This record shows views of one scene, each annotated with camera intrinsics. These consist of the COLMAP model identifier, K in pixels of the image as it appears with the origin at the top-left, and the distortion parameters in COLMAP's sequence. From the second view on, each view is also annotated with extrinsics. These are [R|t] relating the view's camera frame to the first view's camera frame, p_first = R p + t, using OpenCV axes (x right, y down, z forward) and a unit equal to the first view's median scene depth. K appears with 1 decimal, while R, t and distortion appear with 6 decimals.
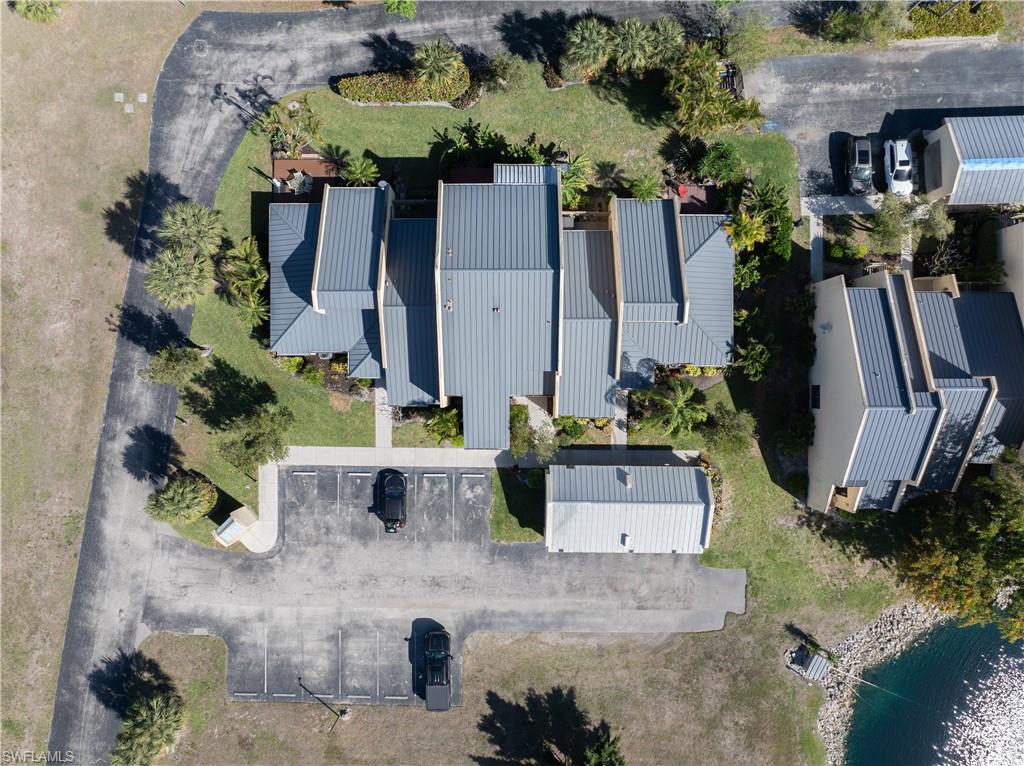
lens RADIAL K [[720.8, 0, 511.4], [0, 720.8, 372.5], [0, 0, 1]] dist [-0.039453, 0.002413]
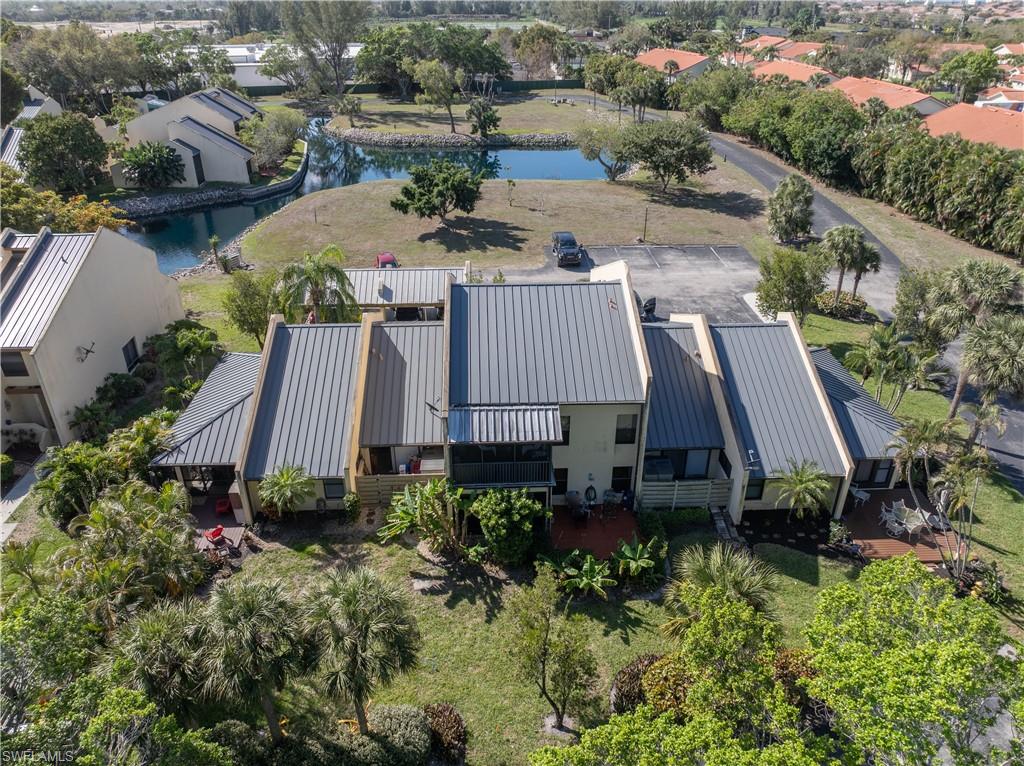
lens RADIAL K [[720.8, 0, 511.4], [0, 720.8, 372.5], [0, 0, 1]] dist [-0.039453, 0.002413]
pose [[-0.999074, 0.019631, -0.038292, 0.031262], [-0.043030, -0.461977, 0.885847, -0.678050], [-0.000300, 0.886674, 0.462394, 0.631052]]
